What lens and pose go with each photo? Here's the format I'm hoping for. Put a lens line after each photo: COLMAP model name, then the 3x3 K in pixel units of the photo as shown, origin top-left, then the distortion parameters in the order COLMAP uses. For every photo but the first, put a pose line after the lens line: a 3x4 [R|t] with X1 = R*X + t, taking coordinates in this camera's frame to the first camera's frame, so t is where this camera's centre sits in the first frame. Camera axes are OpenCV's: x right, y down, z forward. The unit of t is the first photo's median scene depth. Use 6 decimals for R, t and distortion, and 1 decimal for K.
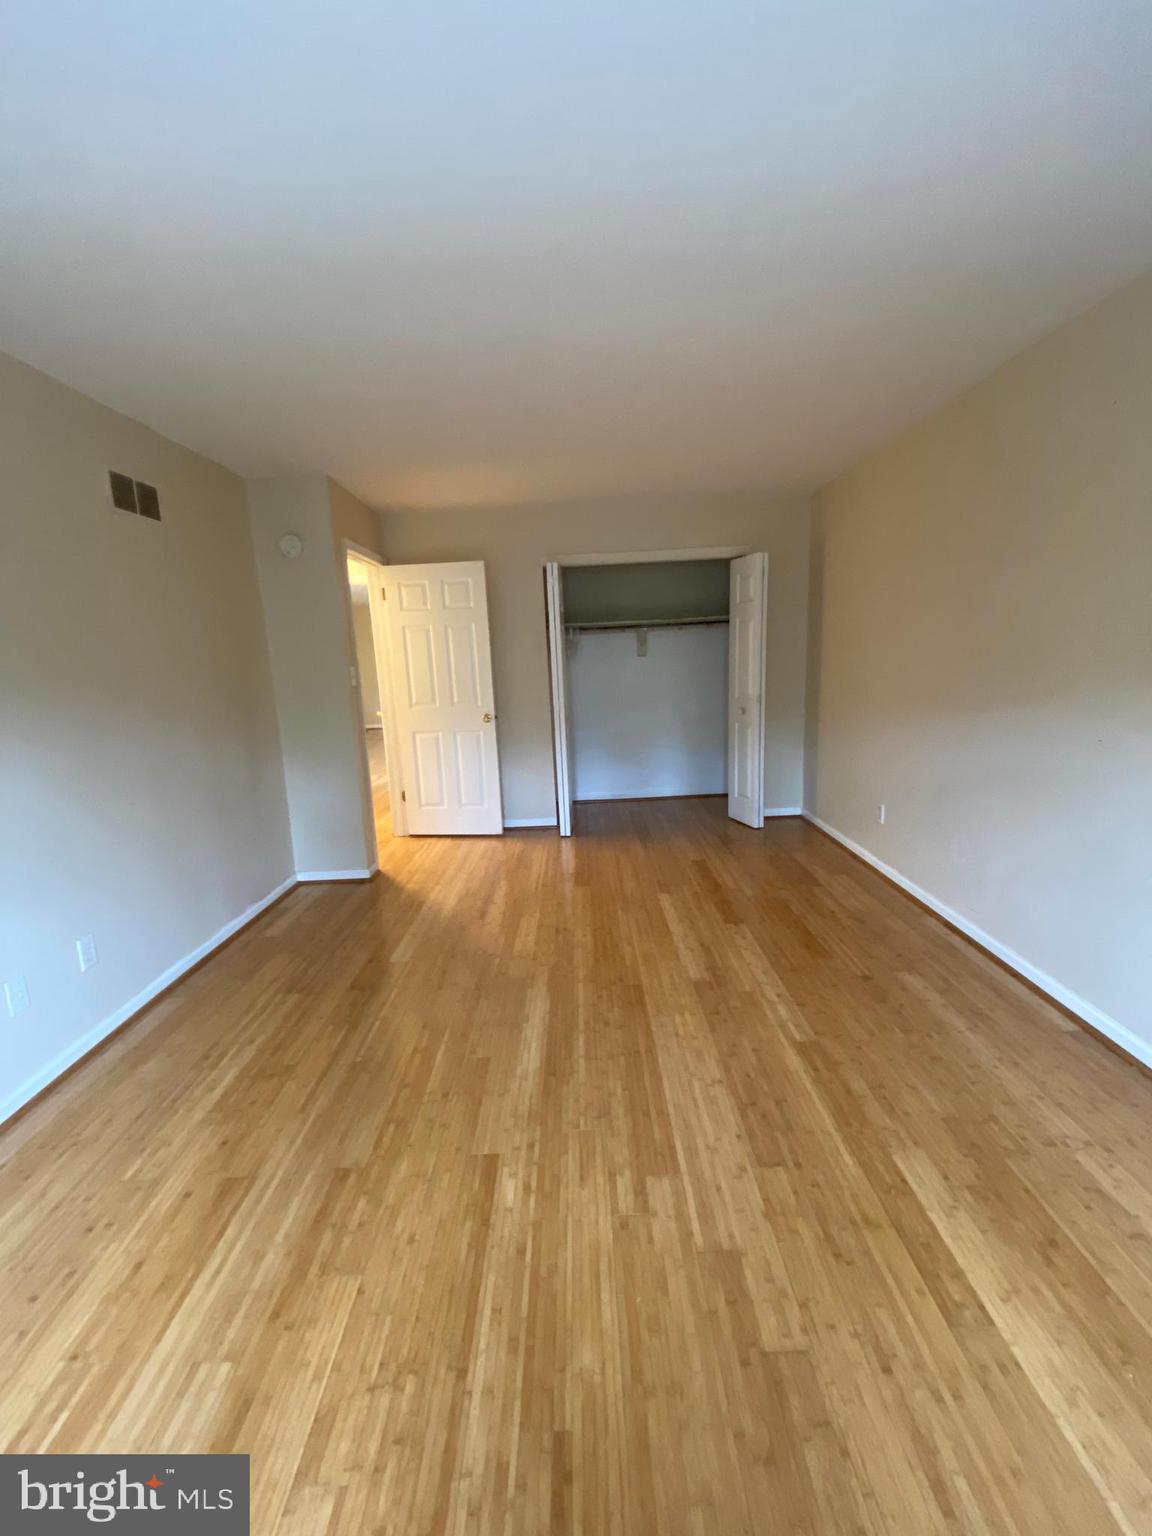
lens RADIAL K [[624.2, 0, 578.3], [0, 624.2, 763.6], [0, 0, 1]] dist [0.026810, -0.020776]
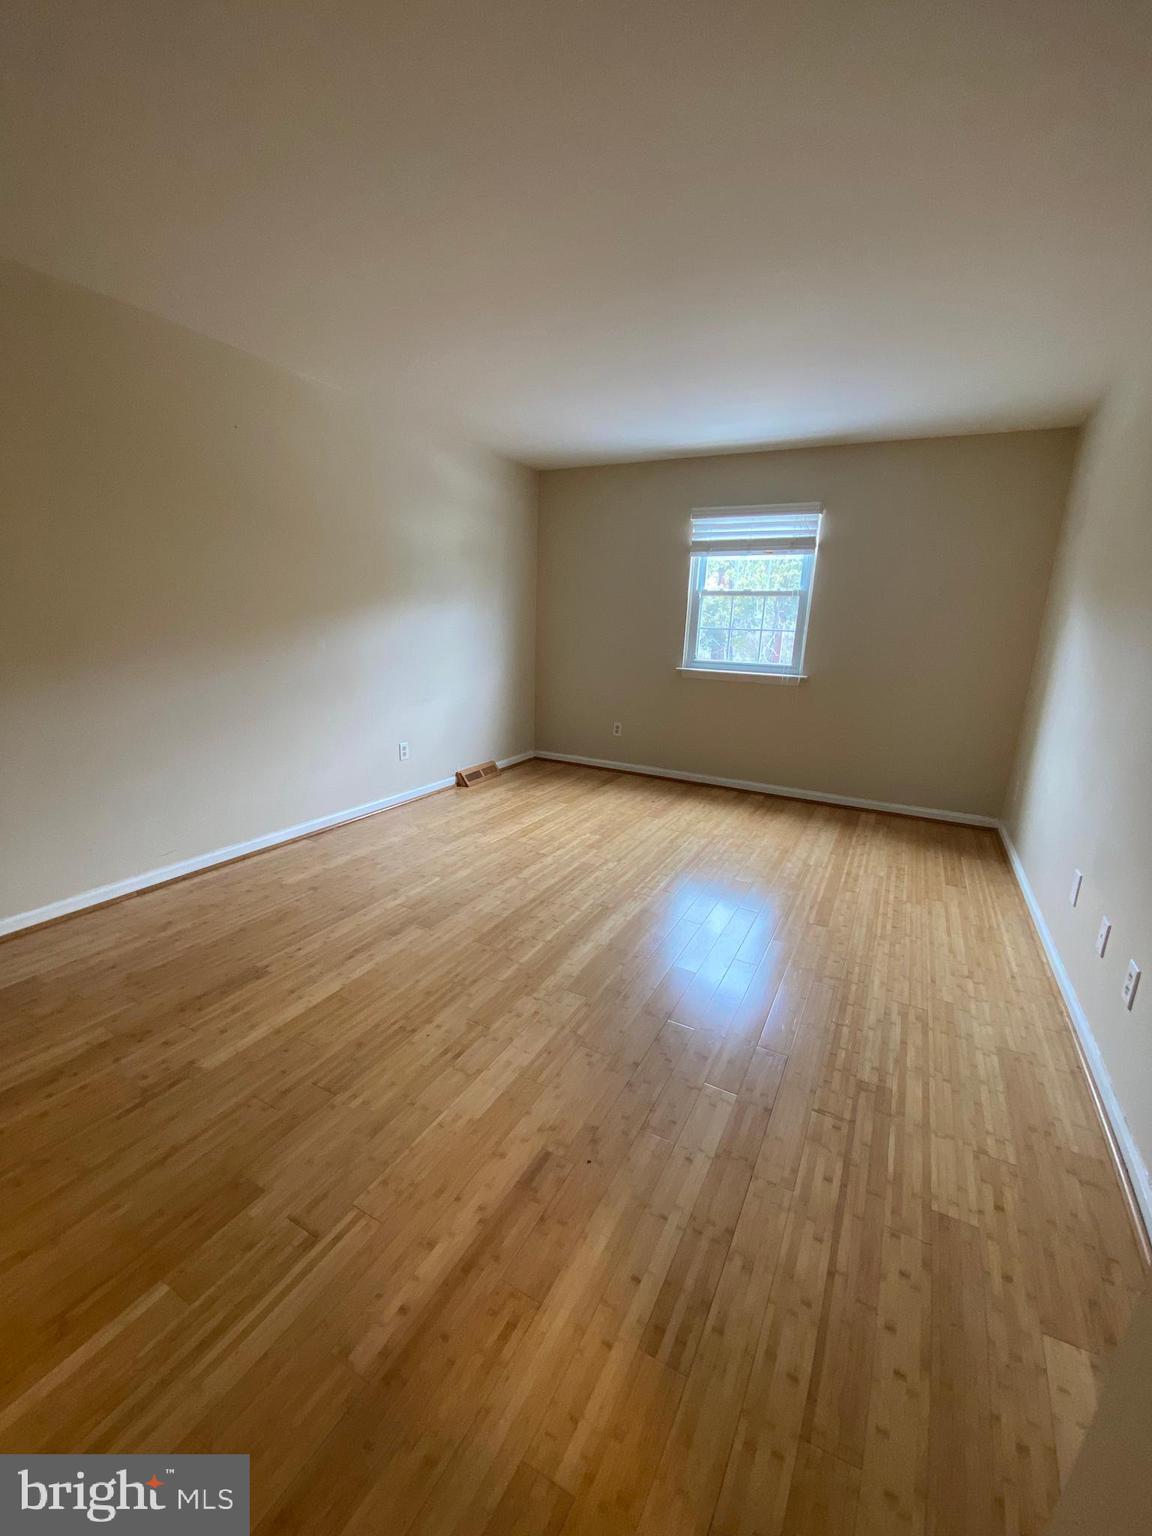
lens RADIAL K [[624.2, 0, 578.3], [0, 624.2, 763.6], [0, 0, 1]] dist [0.026810, -0.020776]
pose [[-0.882525, -0.095197, 0.460529, -0.455548], [0.086342, 0.929848, 0.357671, -0.230422], [-0.462271, 0.355416, -0.812394, 1.583954]]
